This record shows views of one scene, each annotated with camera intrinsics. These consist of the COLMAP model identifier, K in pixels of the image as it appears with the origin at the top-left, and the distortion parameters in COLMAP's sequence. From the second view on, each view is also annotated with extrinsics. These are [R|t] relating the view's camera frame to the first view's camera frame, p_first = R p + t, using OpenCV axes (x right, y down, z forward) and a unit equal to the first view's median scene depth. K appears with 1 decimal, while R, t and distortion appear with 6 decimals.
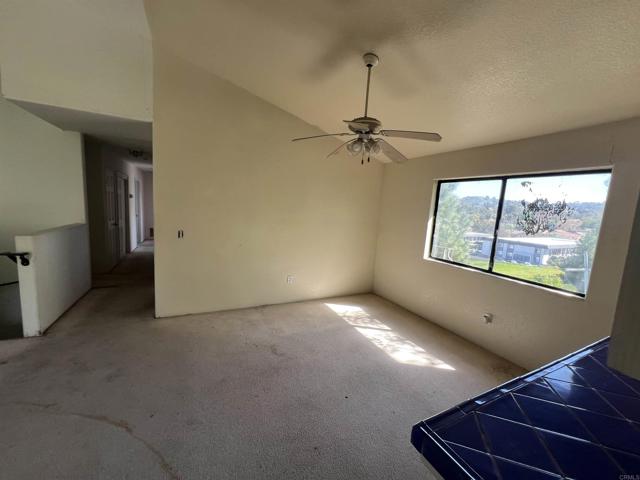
lens RADIAL K [[255.7, 0, 317.9], [0, 255.7, 238.6], [0, 0, 1]] dist [-0.001635, -0.000206]
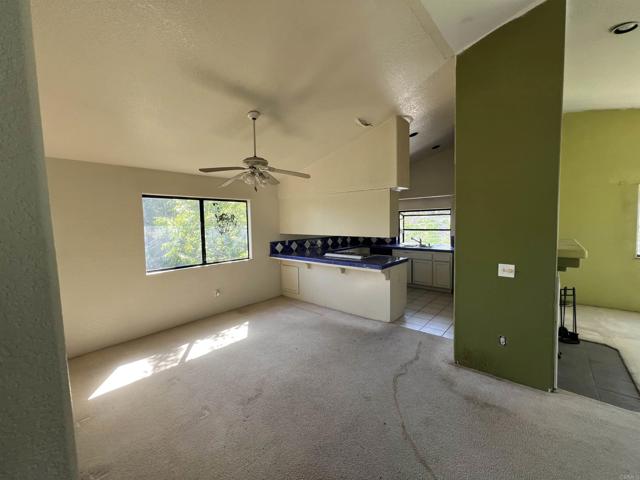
lens RADIAL K [[255.7, 0, 317.9], [0, 255.7, 238.6], [0, 0, 1]] dist [-0.001635, -0.000206]
pose [[-0.366405, -0.117177, 0.923048, -1.030944], [0.111986, 0.979273, 0.168768, -0.215496], [-0.923692, 0.165206, -0.345689, 1.063482]]
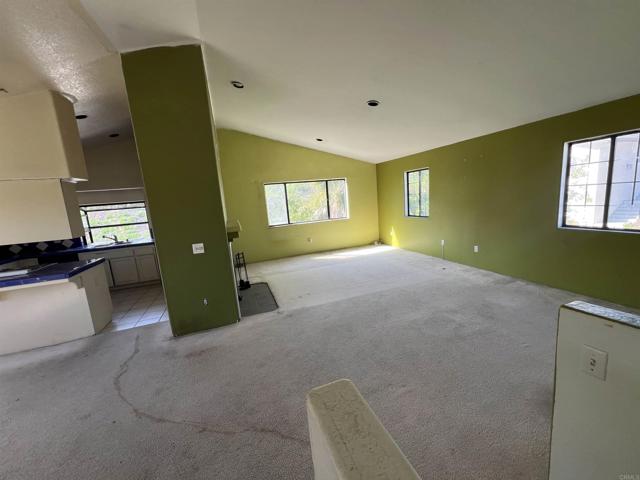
lens RADIAL K [[255.8, 0, 318.4], [0, 255.8, 238.6], [0, 0, 1]] dist [-0.002747, -0.000186]
pose [[-0.991708, -0.006739, 0.128334, -1.157841], [0.030250, 0.958322, 0.284083, -0.239564], [-0.124900, 0.285609, -0.950172, 1.194432]]
